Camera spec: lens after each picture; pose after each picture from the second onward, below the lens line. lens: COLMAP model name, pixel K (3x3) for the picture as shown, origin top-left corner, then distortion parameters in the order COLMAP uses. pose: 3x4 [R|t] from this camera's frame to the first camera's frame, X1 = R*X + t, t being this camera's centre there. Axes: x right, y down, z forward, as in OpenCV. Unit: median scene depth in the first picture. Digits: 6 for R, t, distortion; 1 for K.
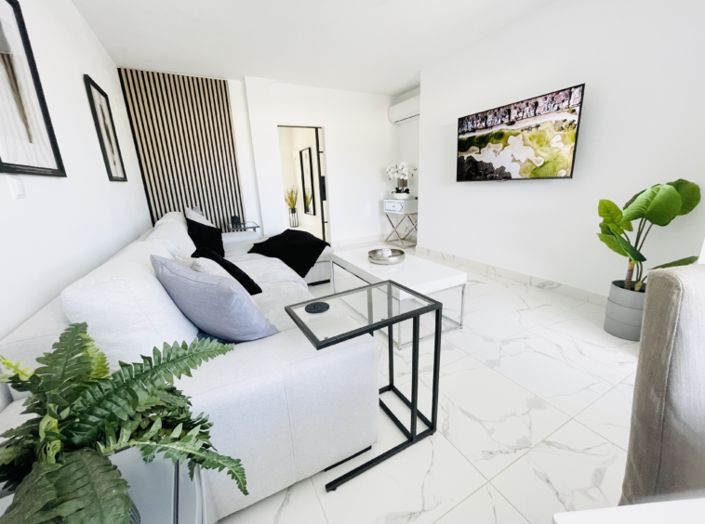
lens RADIAL K [[283.6, 0, 351.8], [0, 283.6, 254.9], [0, 0, 1]] dist [-0.001050, -0.000232]
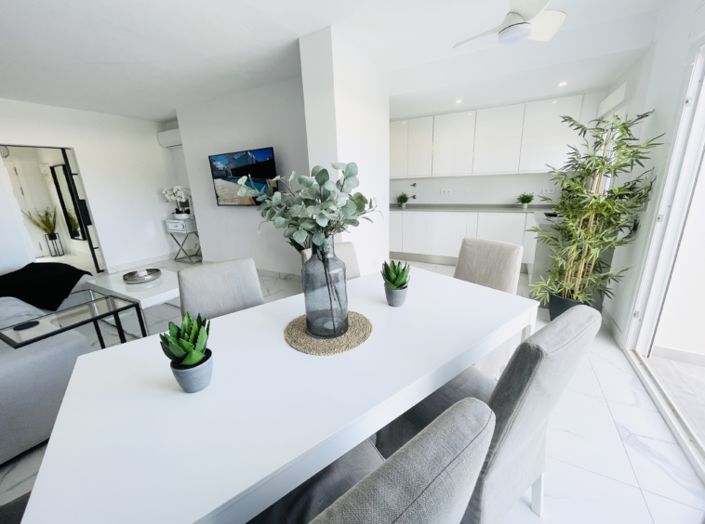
lens RADIAL K [[283.6, 0, 351.8], [0, 283.6, 254.9], [0, 0, 1]] dist [-0.001050, -0.000232]
pose [[0.837751, -0.128189, 0.530793, 0.127578], [0.142744, 0.989665, 0.013716, 0.014598], [-0.527066, 0.064277, 0.847390, -0.247766]]
